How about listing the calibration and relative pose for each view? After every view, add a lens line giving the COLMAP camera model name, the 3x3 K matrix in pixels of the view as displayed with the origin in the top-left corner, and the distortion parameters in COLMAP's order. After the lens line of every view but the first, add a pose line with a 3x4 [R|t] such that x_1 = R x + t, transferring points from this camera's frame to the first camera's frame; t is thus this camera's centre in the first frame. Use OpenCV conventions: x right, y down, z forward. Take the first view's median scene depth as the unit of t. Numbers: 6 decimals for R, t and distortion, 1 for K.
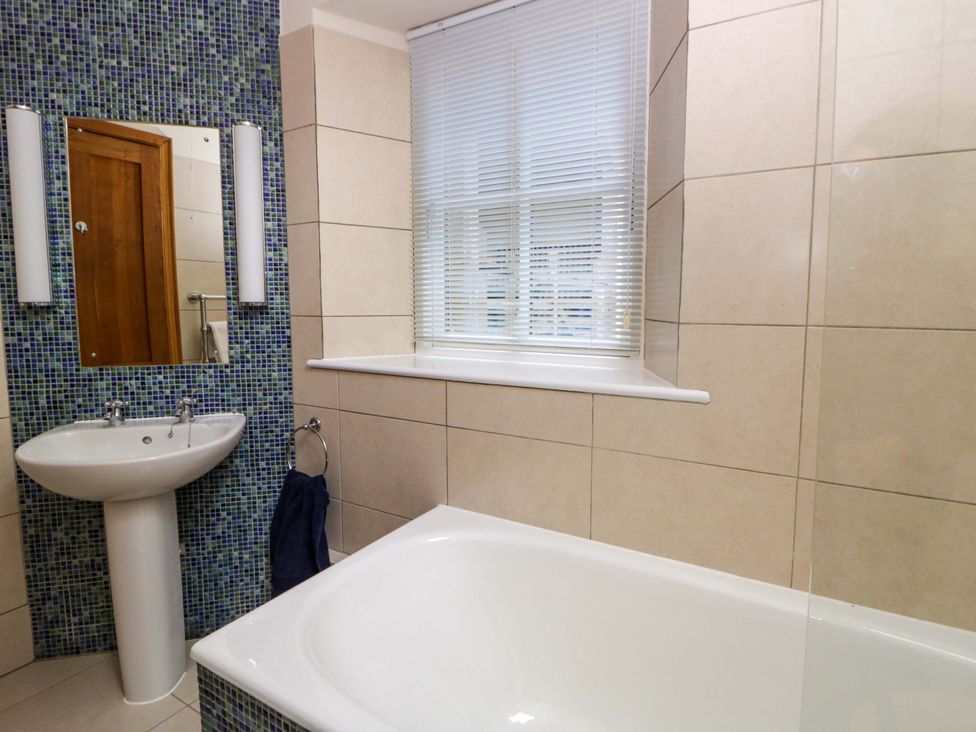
lens RADIAL K [[516.9, 0, 490.8], [0, 516.9, 357.7], [0, 0, 1]] dist [-0.005506, -0.006744]
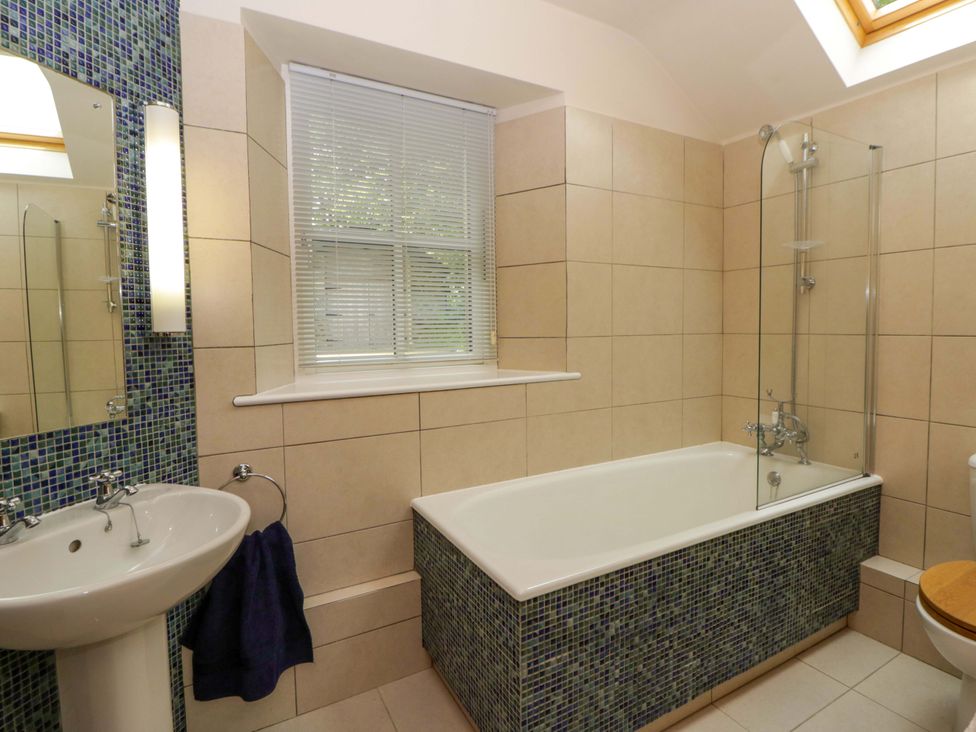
lens RADIAL K [[516.9, 0, 494.9], [0, 516.9, 363.6], [0, 0, 1]] dist [-0.005506, -0.006744]
pose [[0.516130, -0.071310, 0.853536, -0.846246], [0.109254, 0.993869, 0.016969, -0.019353], [-0.849514, 0.084494, 0.520757, 0.181042]]
